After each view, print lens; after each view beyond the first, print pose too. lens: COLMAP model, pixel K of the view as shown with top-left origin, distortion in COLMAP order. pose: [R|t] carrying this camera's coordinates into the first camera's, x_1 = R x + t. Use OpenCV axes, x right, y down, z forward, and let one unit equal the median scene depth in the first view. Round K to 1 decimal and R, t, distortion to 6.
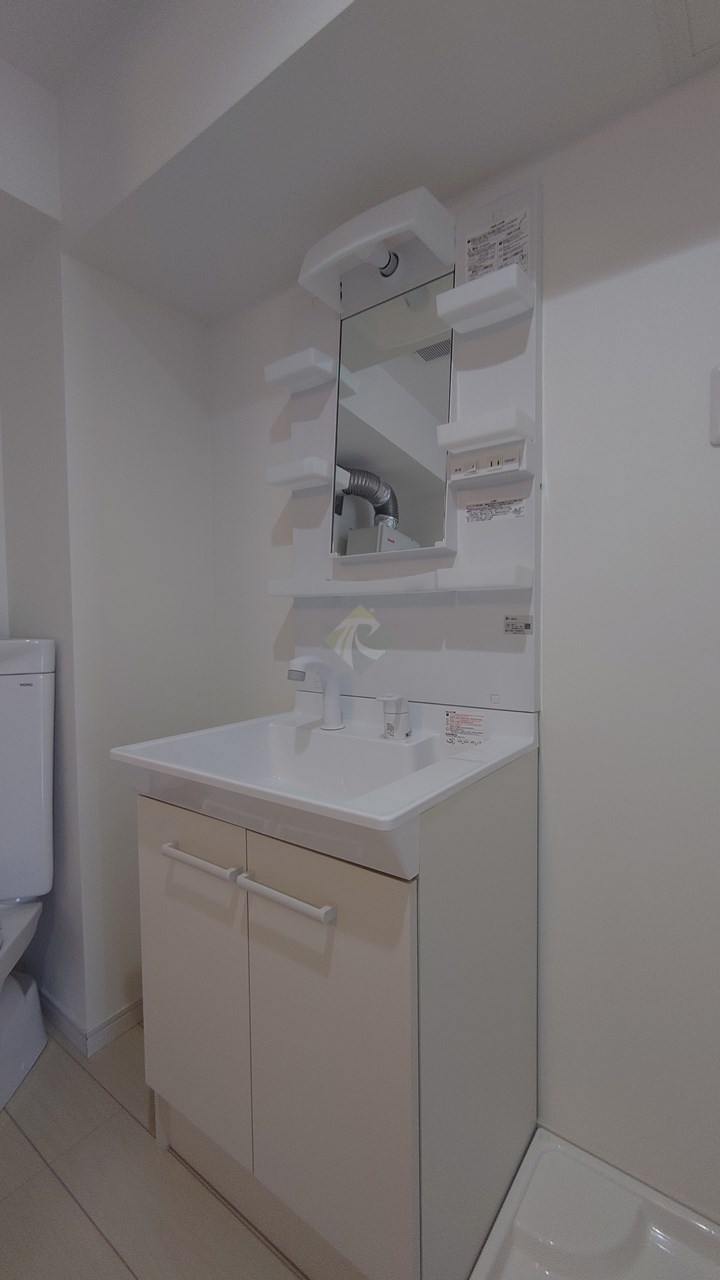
lens RADIAL K [[555.9, 0, 362.9], [0, 555.9, 639.2], [0, 0, 1]] dist [0.003782, 0.000779]
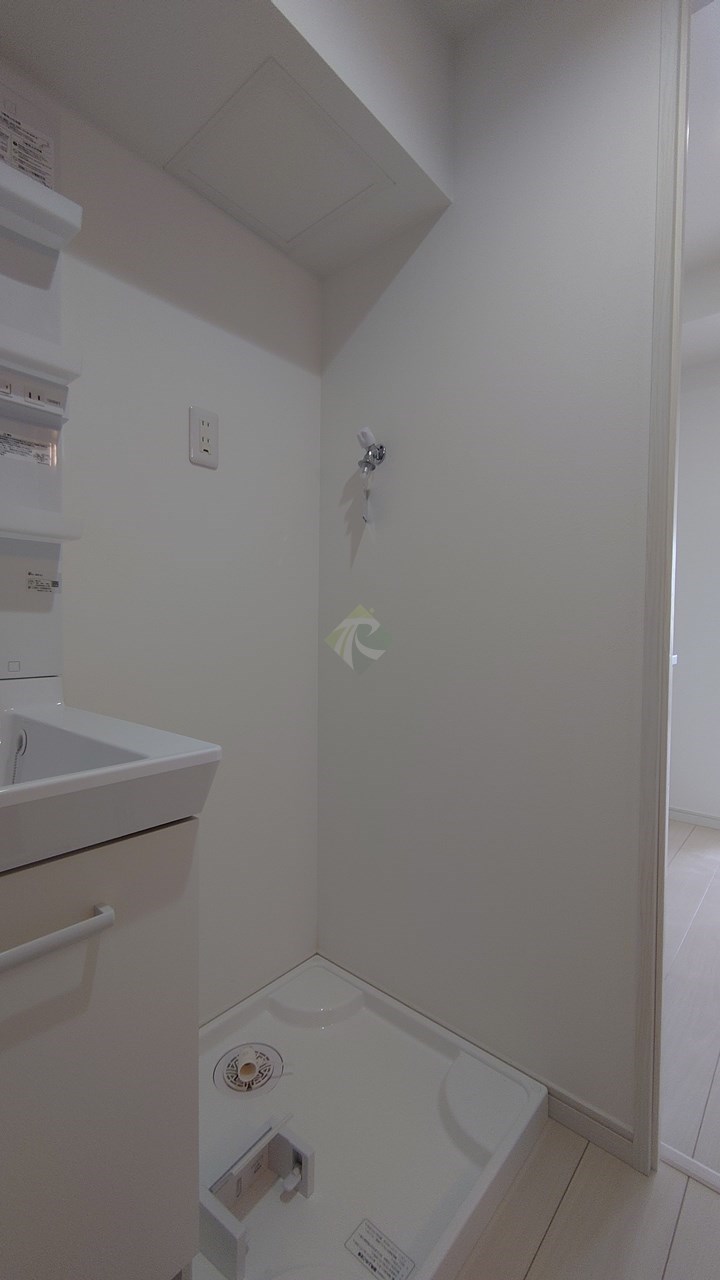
lens RADIAL K [[555.9, 0, 362.1], [0, 555.9, 644.4], [0, 0, 1]] dist [0.003782, 0.000779]
pose [[0.068846, -0.017633, 0.997471, -0.690727], [0.033593, 0.999318, 0.015347, 0.092750], [-0.997062, 0.032451, 0.069391, 0.479316]]
